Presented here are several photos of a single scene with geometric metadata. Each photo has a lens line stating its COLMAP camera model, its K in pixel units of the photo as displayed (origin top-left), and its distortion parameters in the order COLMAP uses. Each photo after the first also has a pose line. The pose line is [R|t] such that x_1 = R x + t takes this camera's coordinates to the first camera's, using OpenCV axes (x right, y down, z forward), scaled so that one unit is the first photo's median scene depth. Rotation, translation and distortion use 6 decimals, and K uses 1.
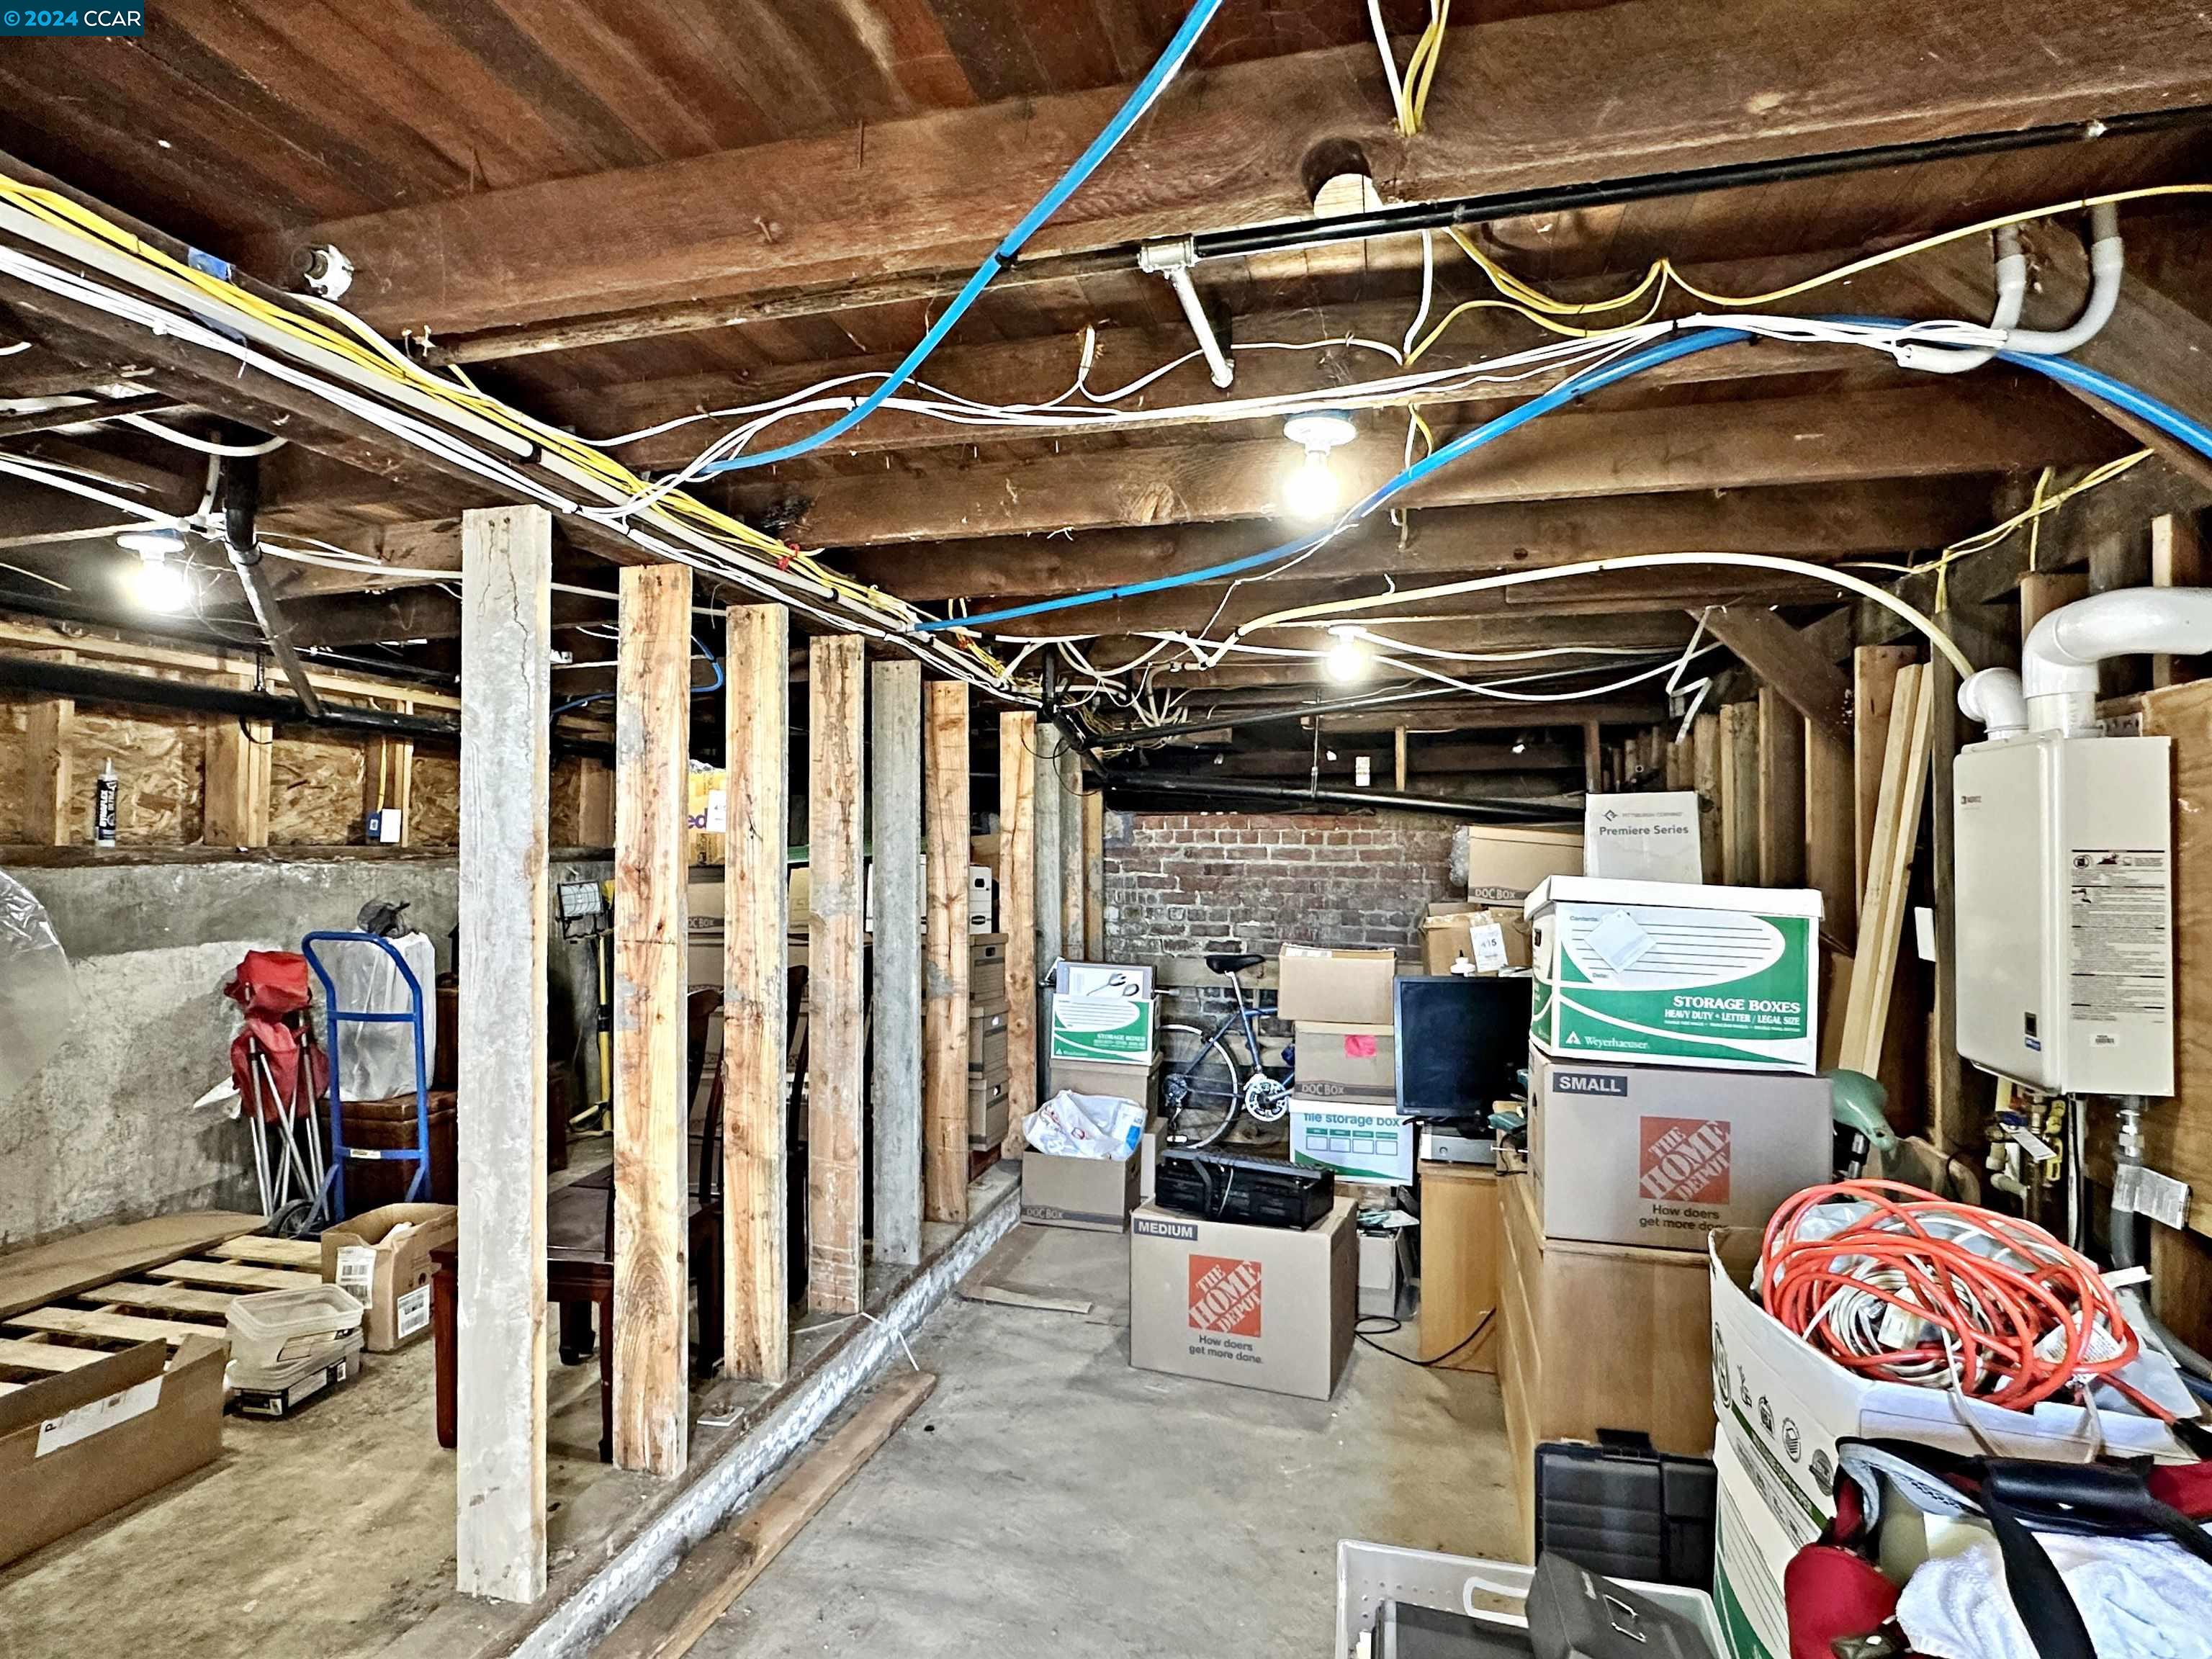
lens RADIAL K [[1188.7, 0, 1106.7], [0, 1188.7, 831.0], [0, 0, 1]] dist [-0.004655, 0.002709]
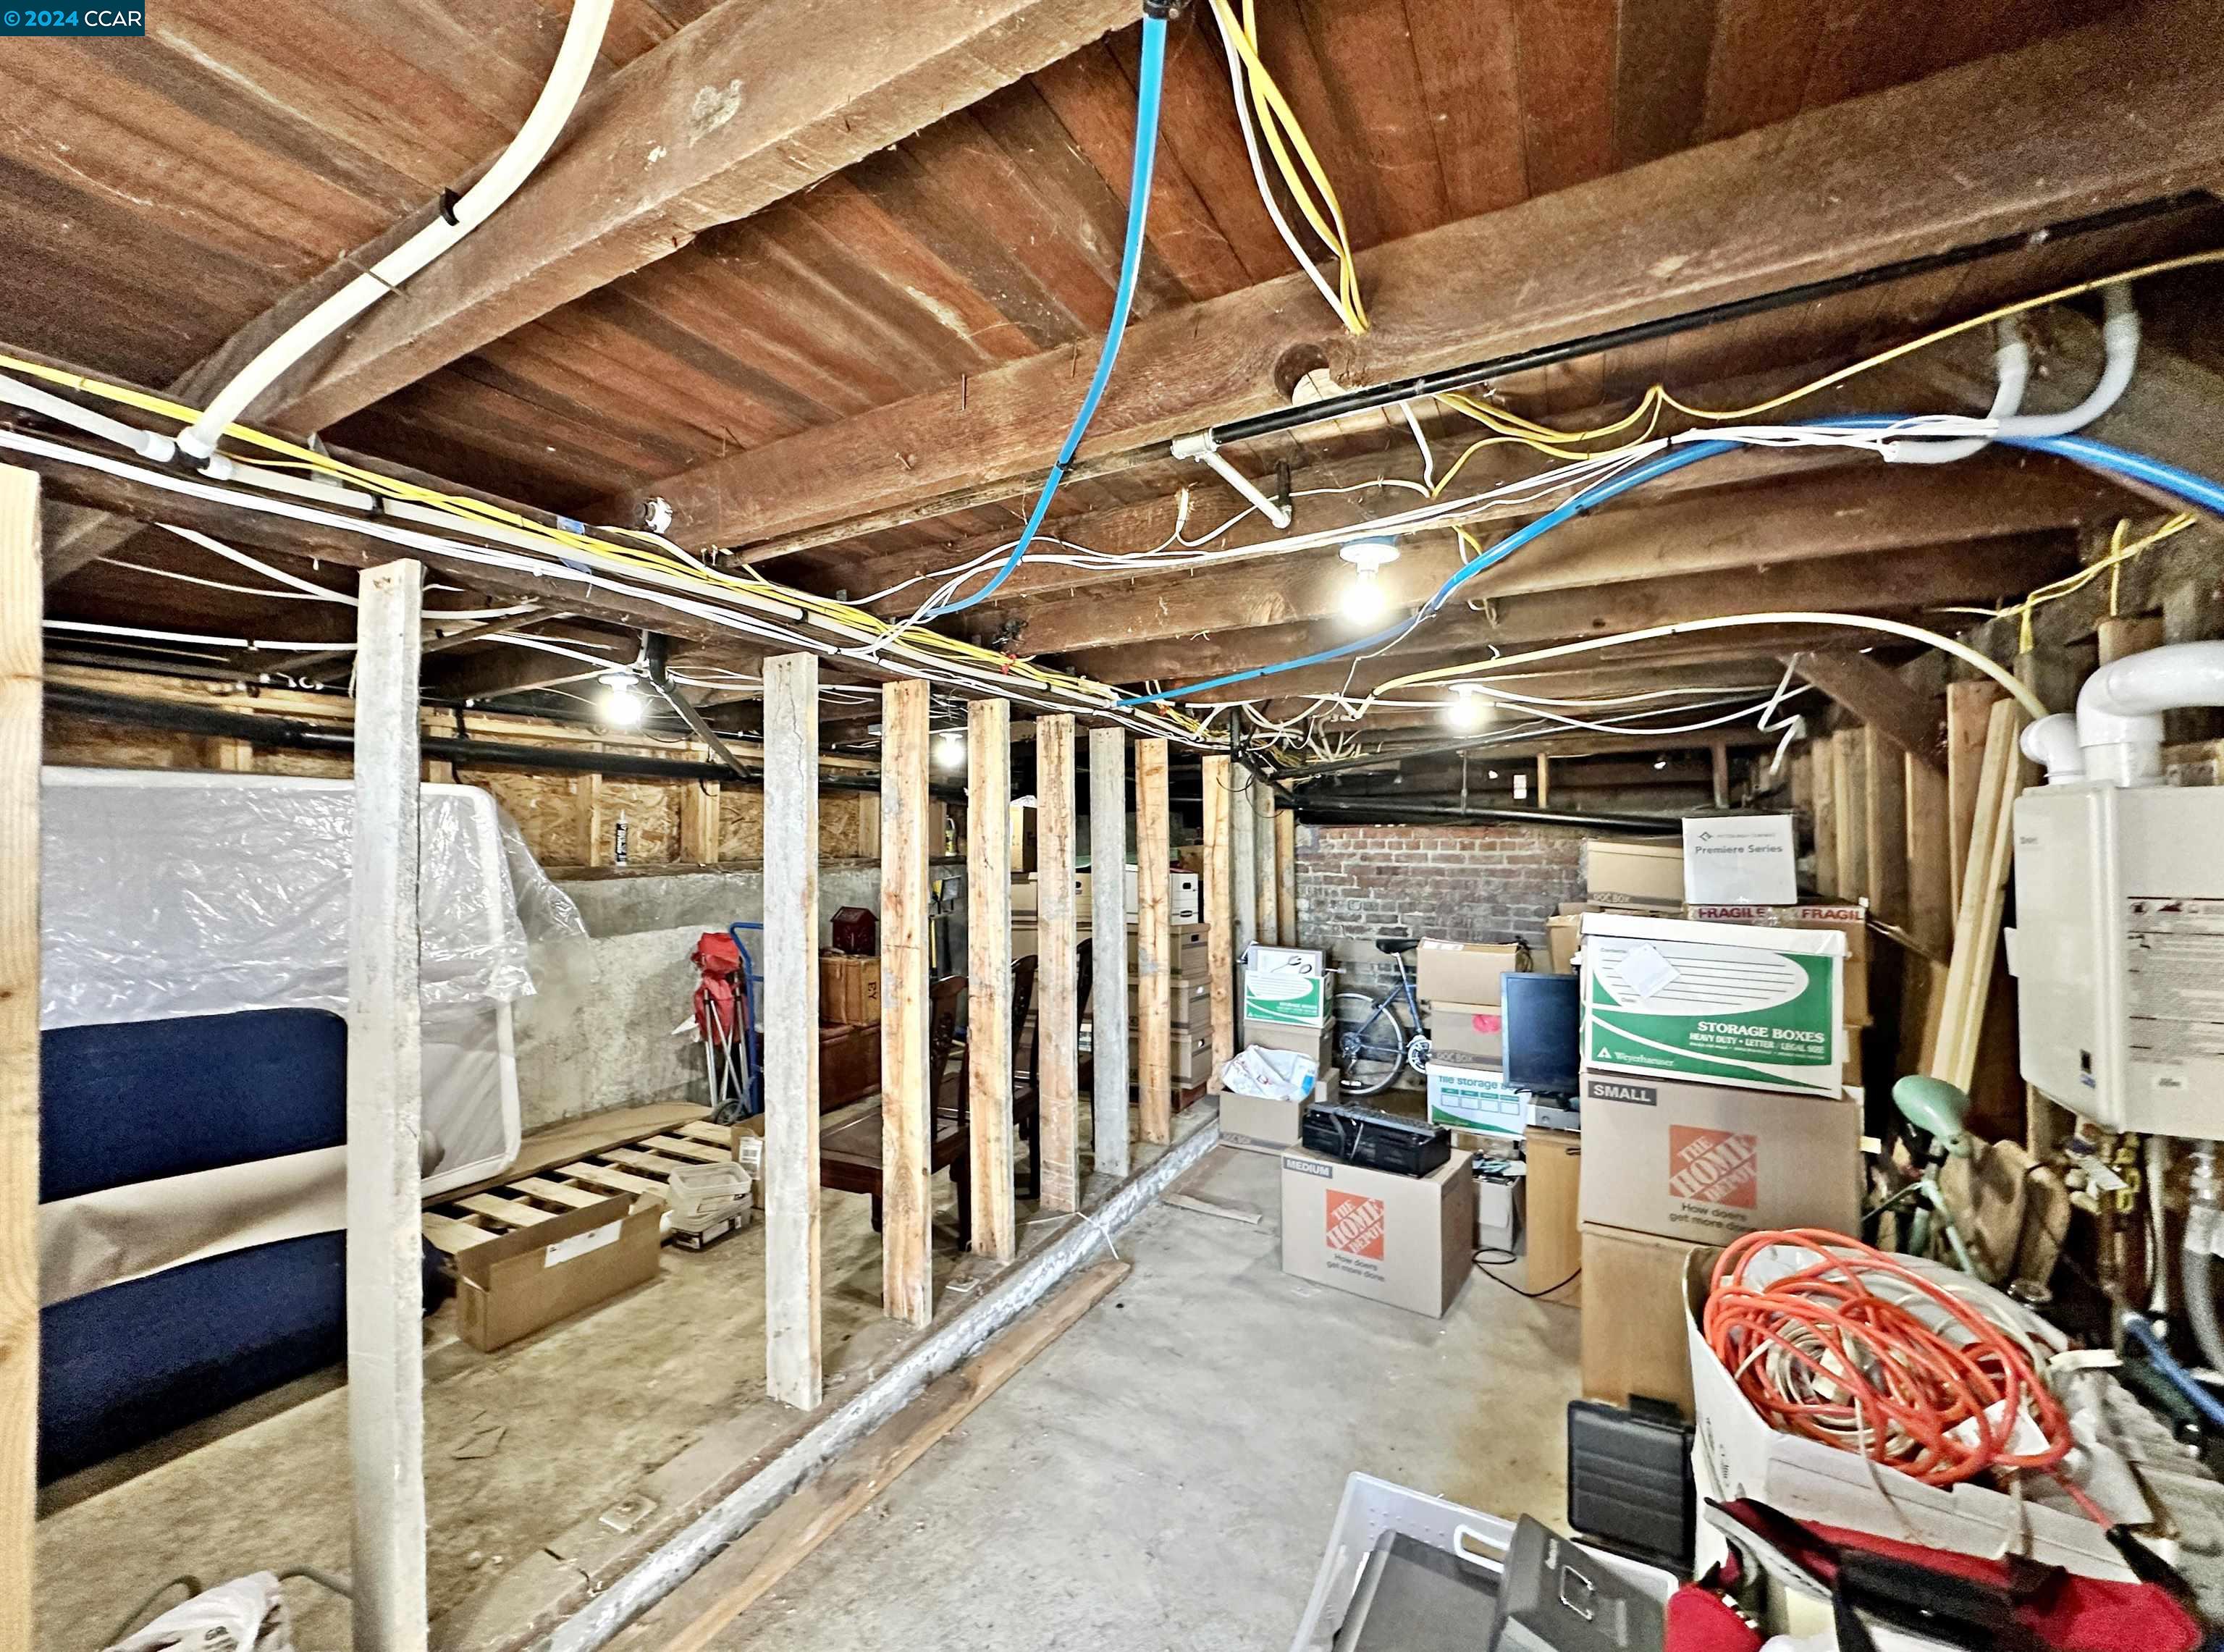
lens RADIAL K [[888.4, 0, 1112.9], [0, 888.4, 825.1], [0, 0, 1]] dist [-0.002207, 0.000112]
pose [[0.970408, -0.013046, -0.241119, 0.113654], [0.011965, 0.999911, -0.005948, -0.041565], [0.241175, 0.002887, 0.970477, 0.029973]]
